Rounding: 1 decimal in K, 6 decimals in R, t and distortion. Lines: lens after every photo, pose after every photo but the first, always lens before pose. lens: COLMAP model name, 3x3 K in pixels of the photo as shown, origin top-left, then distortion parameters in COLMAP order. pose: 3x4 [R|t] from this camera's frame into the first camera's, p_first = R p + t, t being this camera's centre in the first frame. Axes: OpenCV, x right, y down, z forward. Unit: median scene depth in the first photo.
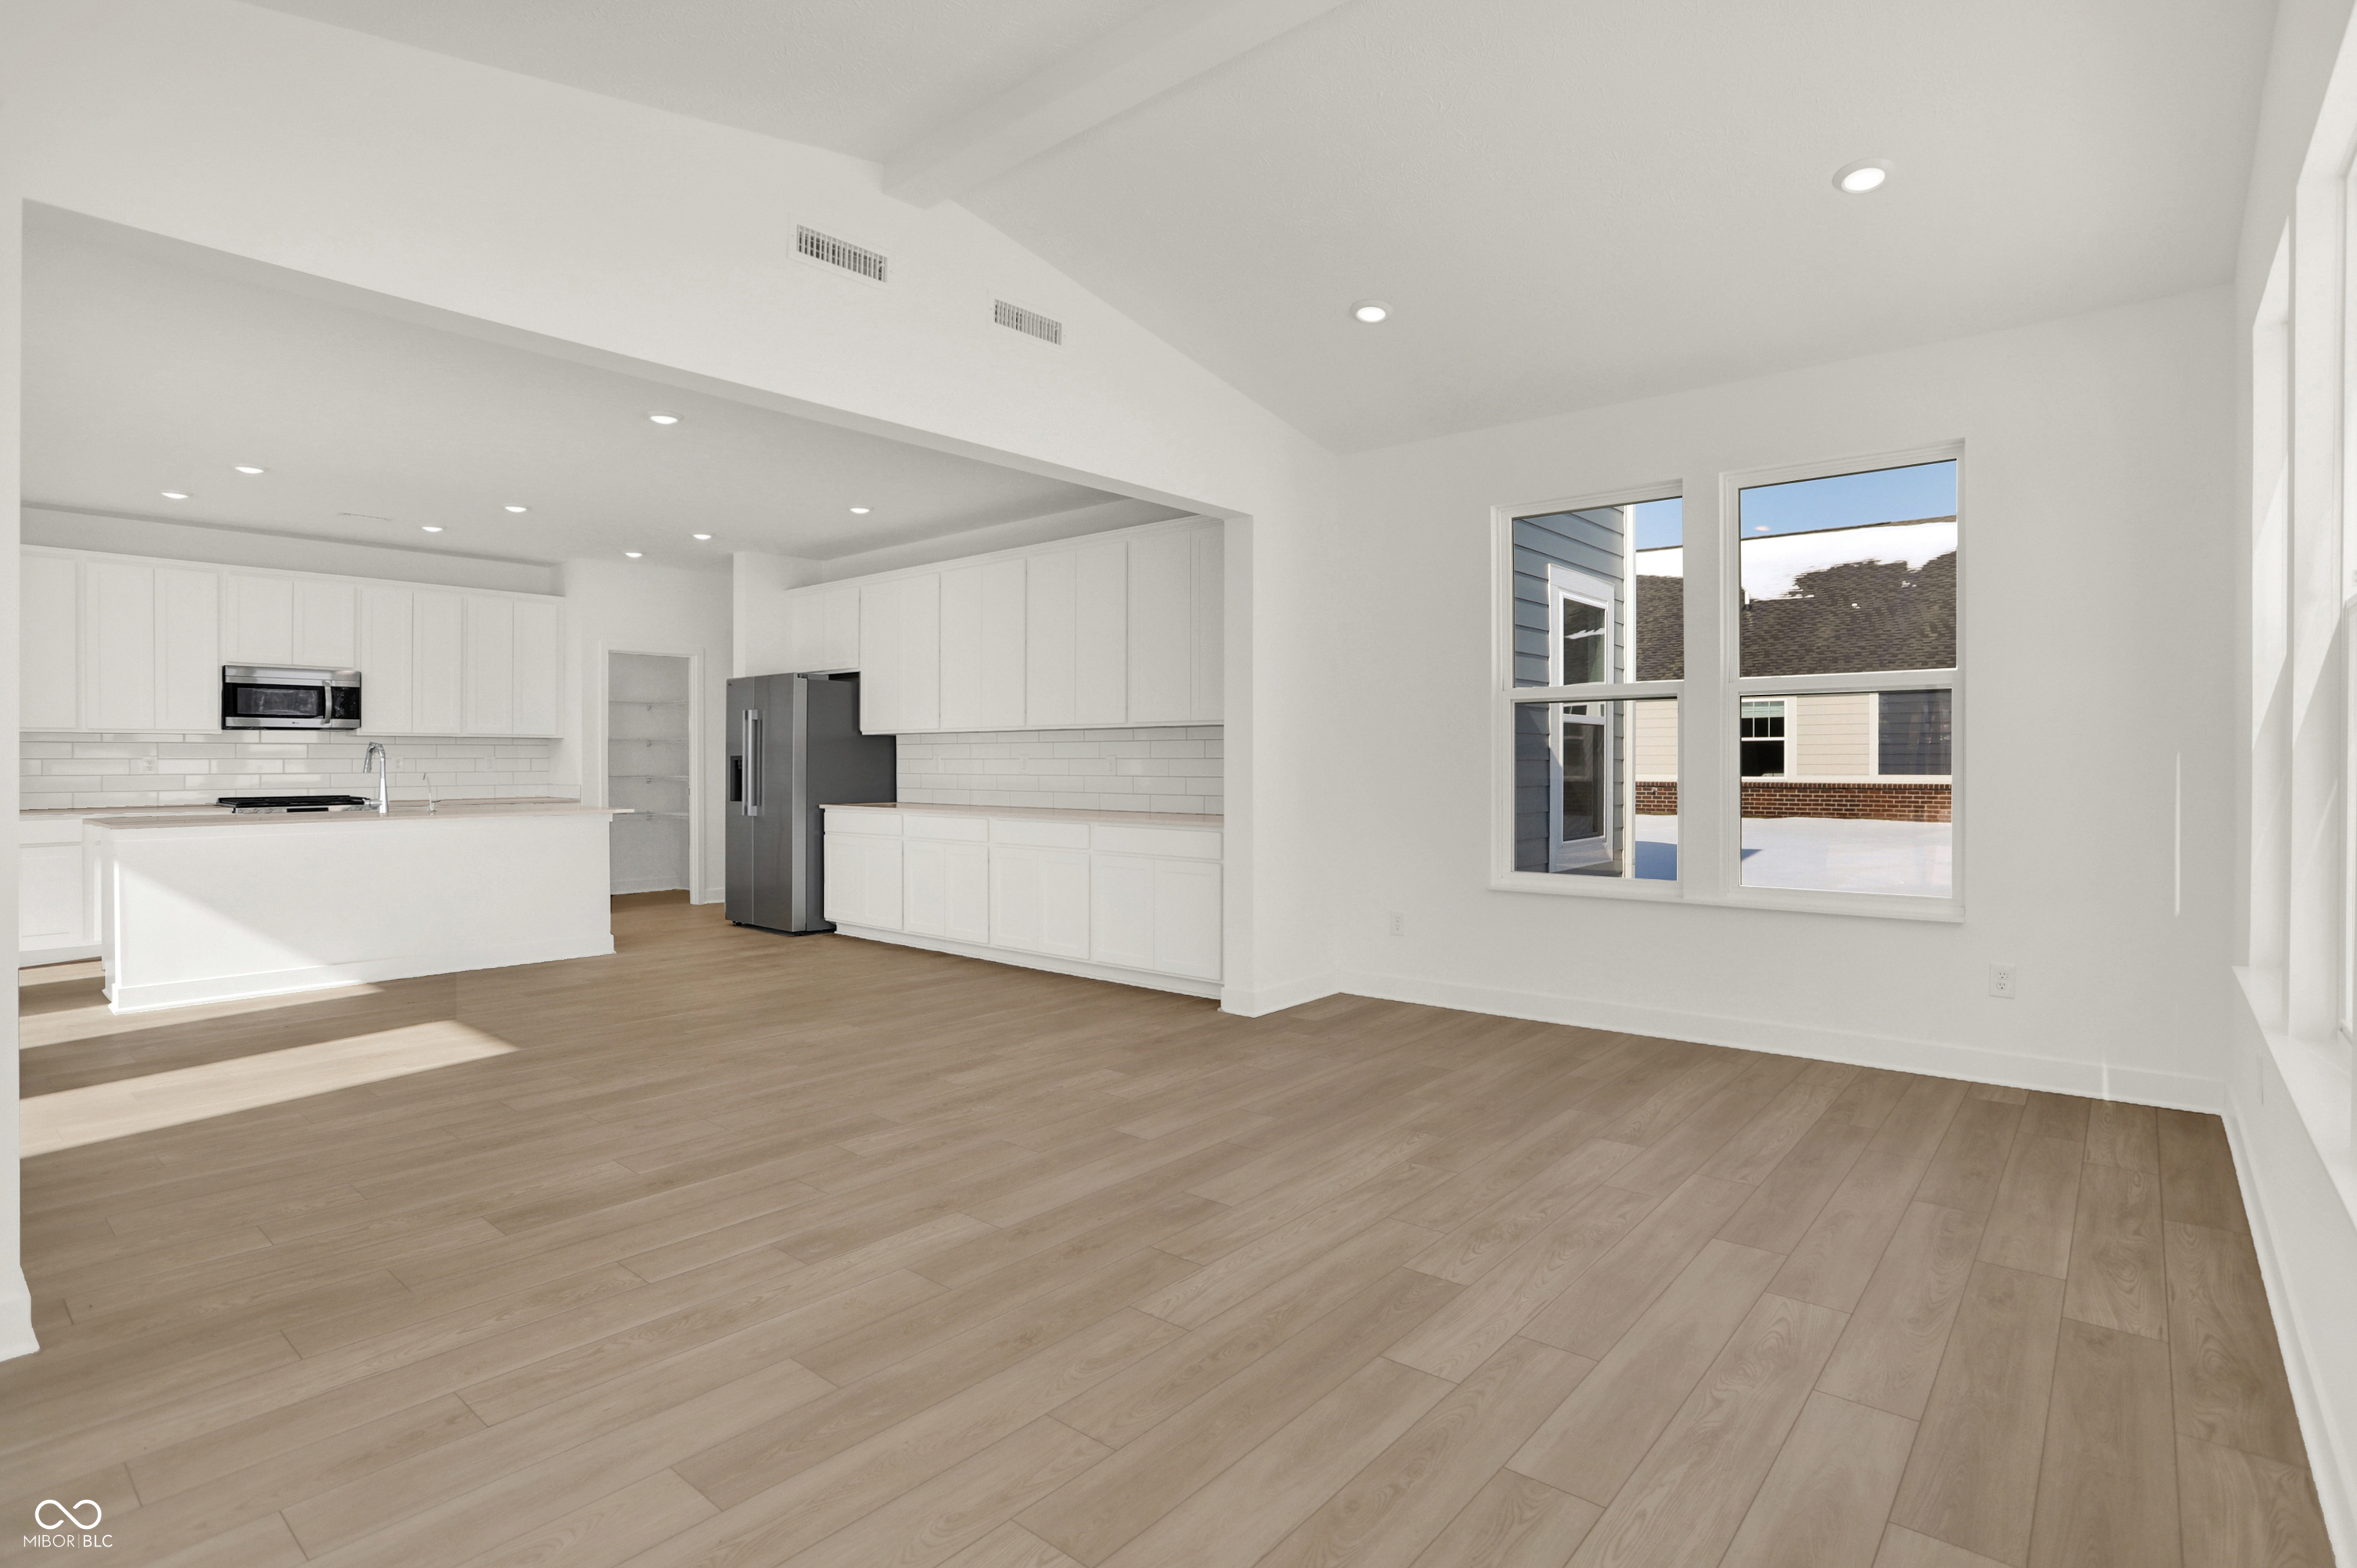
lens RADIAL K [[1173.2, 0, 1182.0], [0, 1173.2, 770.1], [0, 0, 1]] dist [-0.073586, 0.032312]
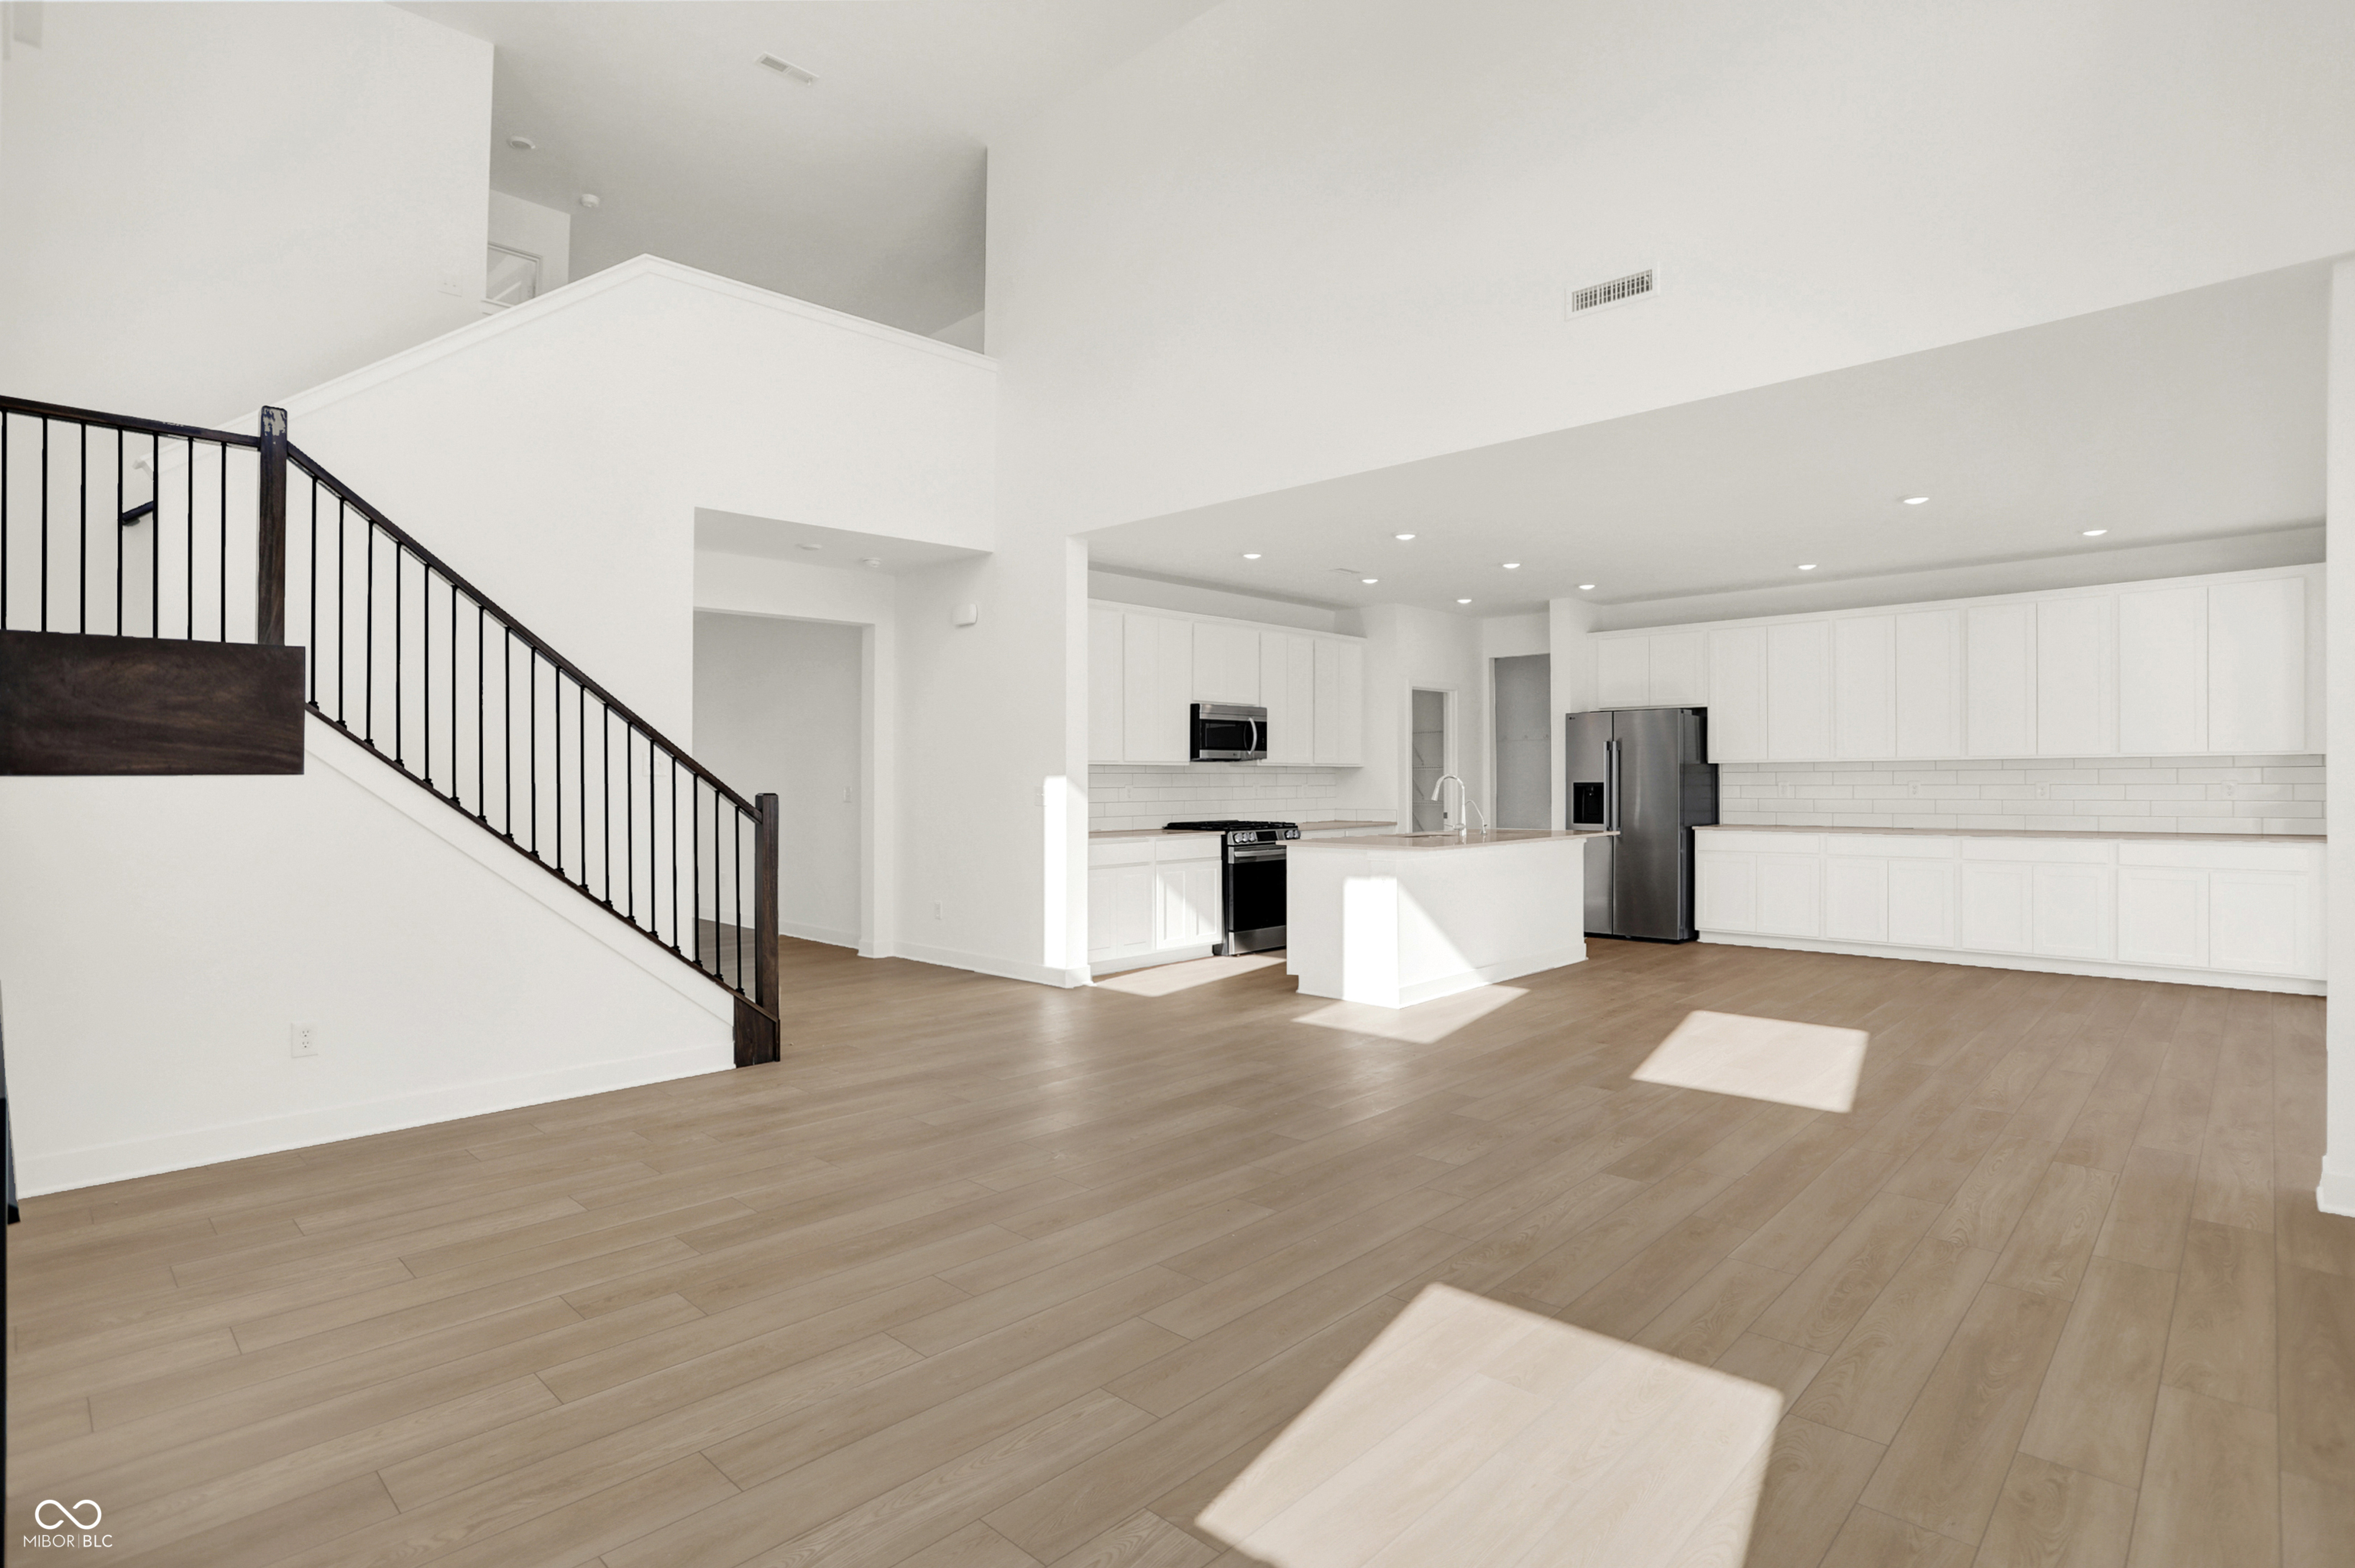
lens RADIAL K [[1172.2, 0, 1181.0], [0, 1172.2, 770.1], [0, 0, 1]] dist [-0.073586, 0.032312]
pose [[0.998698, -0.003989, -0.050850, -1.640133], [0.003163, 0.999862, -0.016313, -0.017043], [0.050908, 0.016131, 0.998573, -0.305064]]
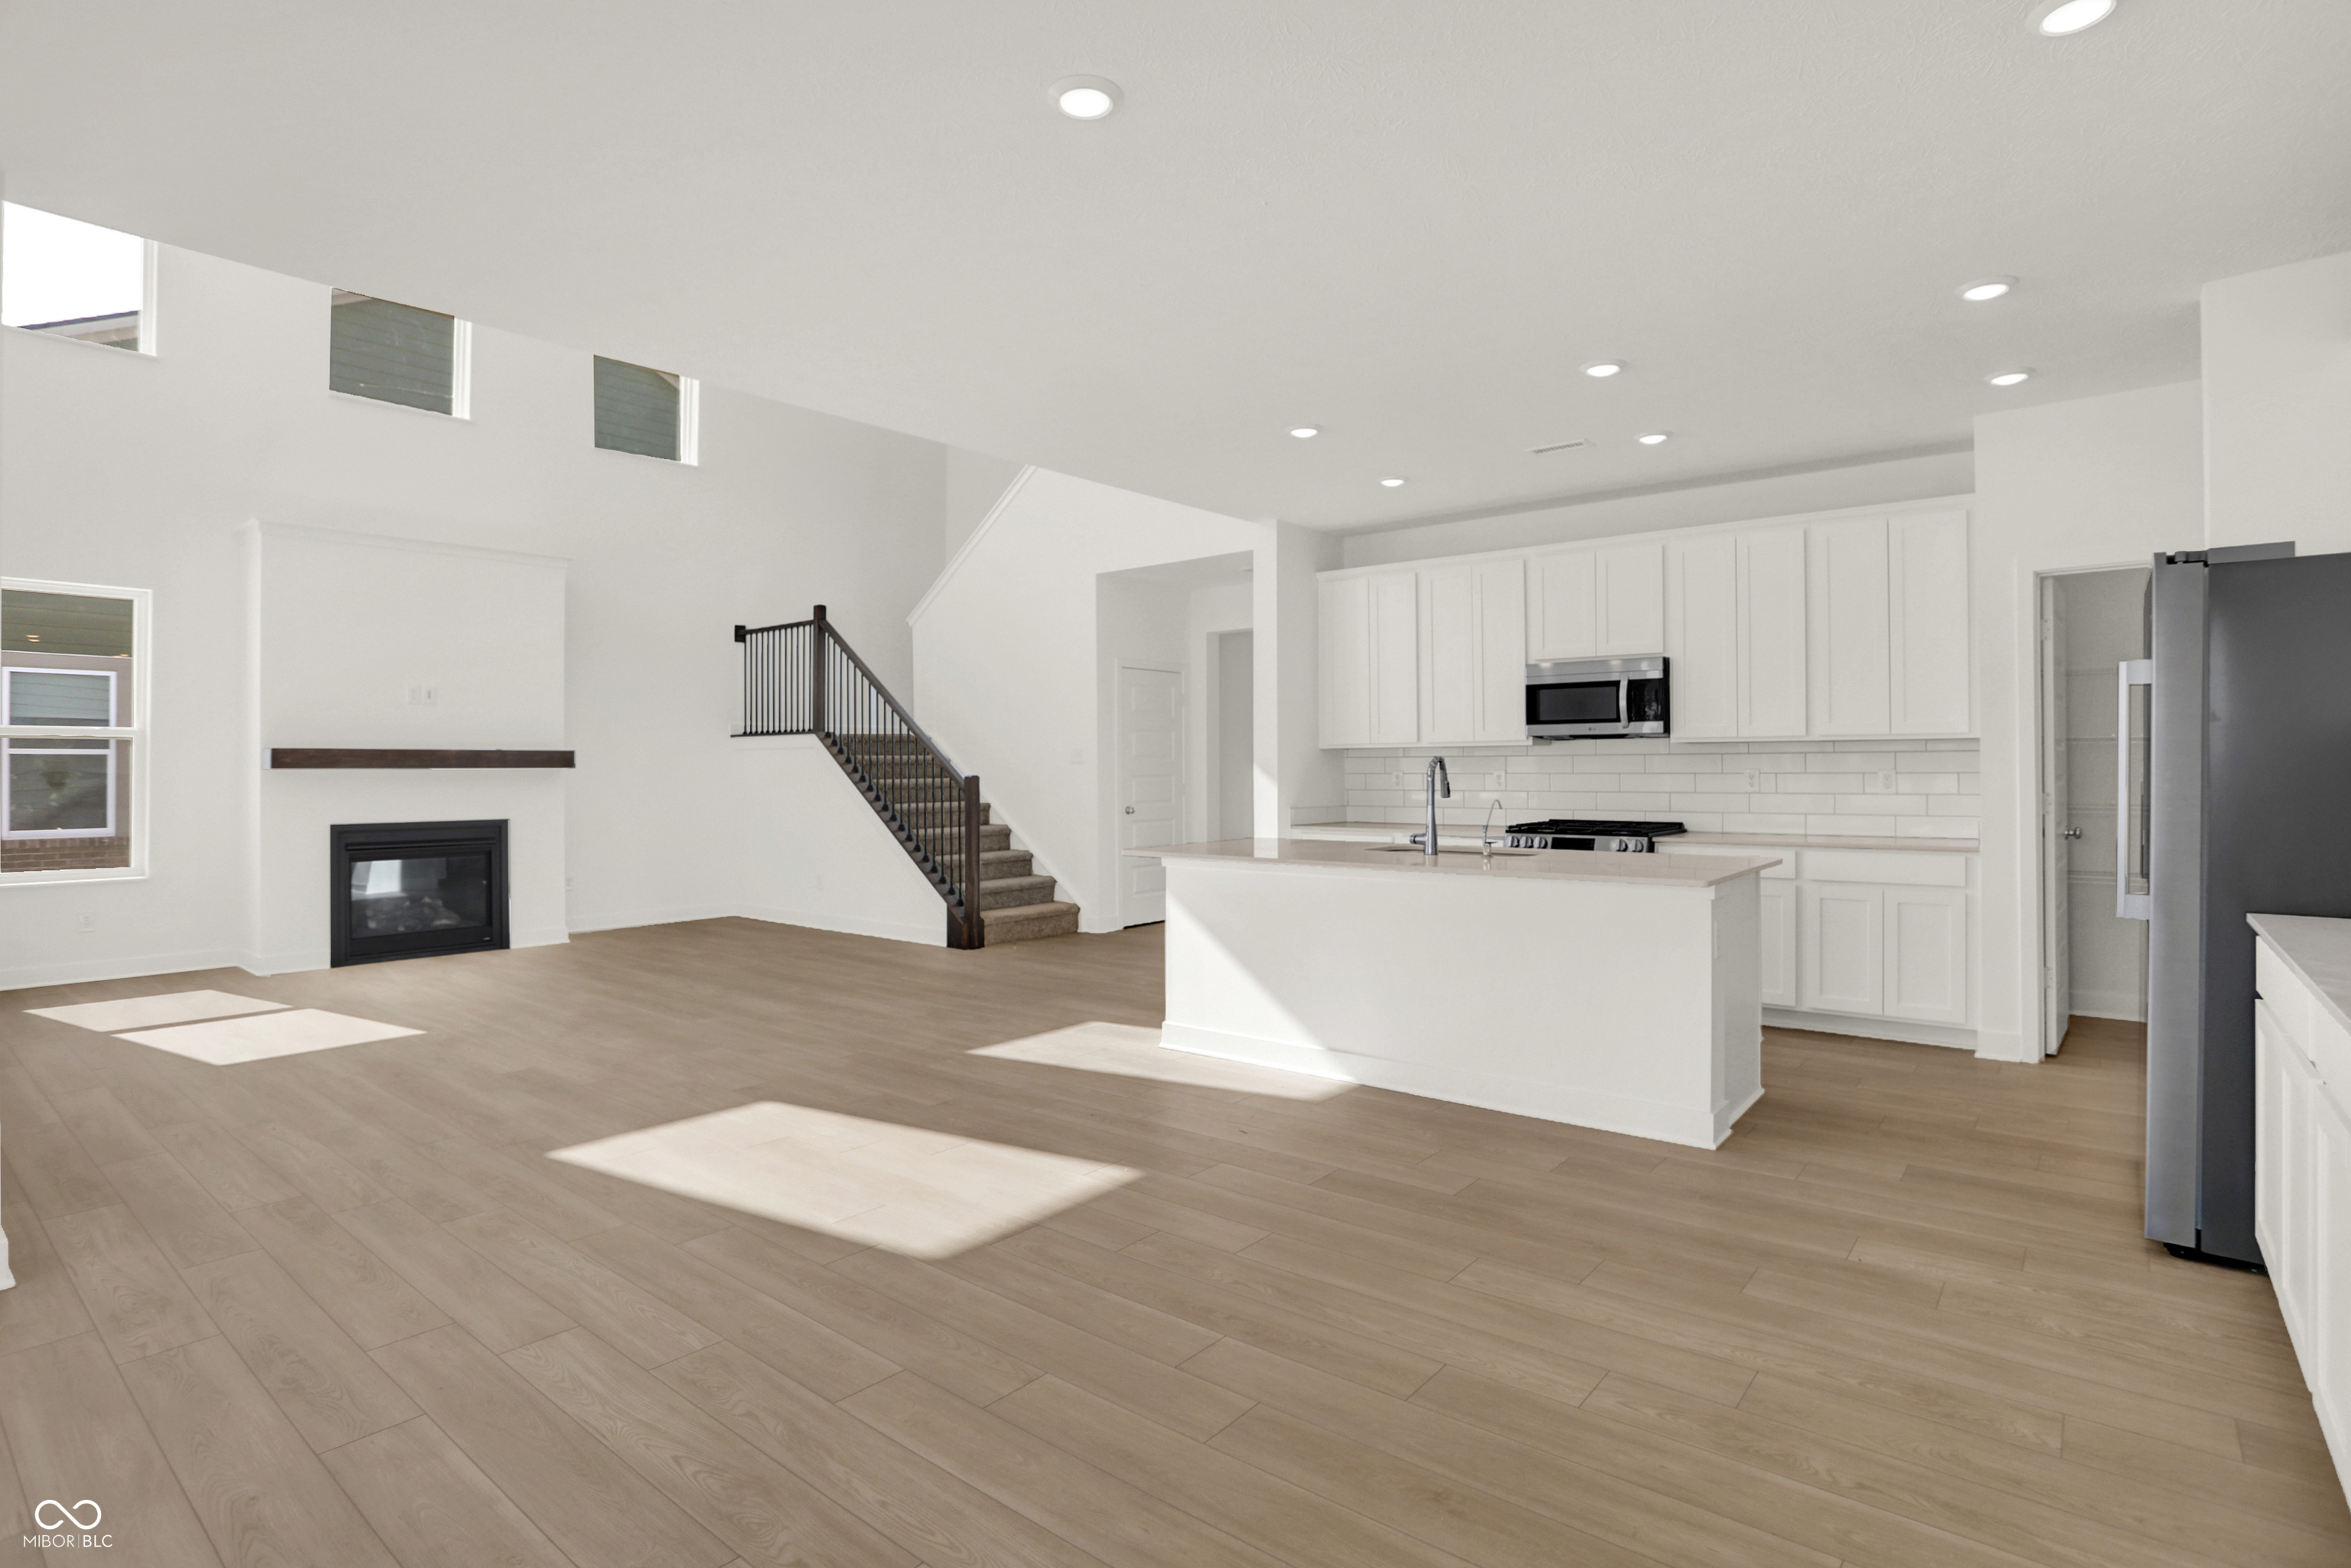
lens RADIAL K [[1205.3, 0, 1152.8], [0, 1205.3, 753.3], [0, 0, 1]] dist [-0.043000, 0.029141]
pose [[-0.003273, -0.012112, -0.999921, 0.137451], [-0.003109, 0.999922, -0.012102, -0.030826], [0.999990, 0.003069, -0.003311, 1.530136]]
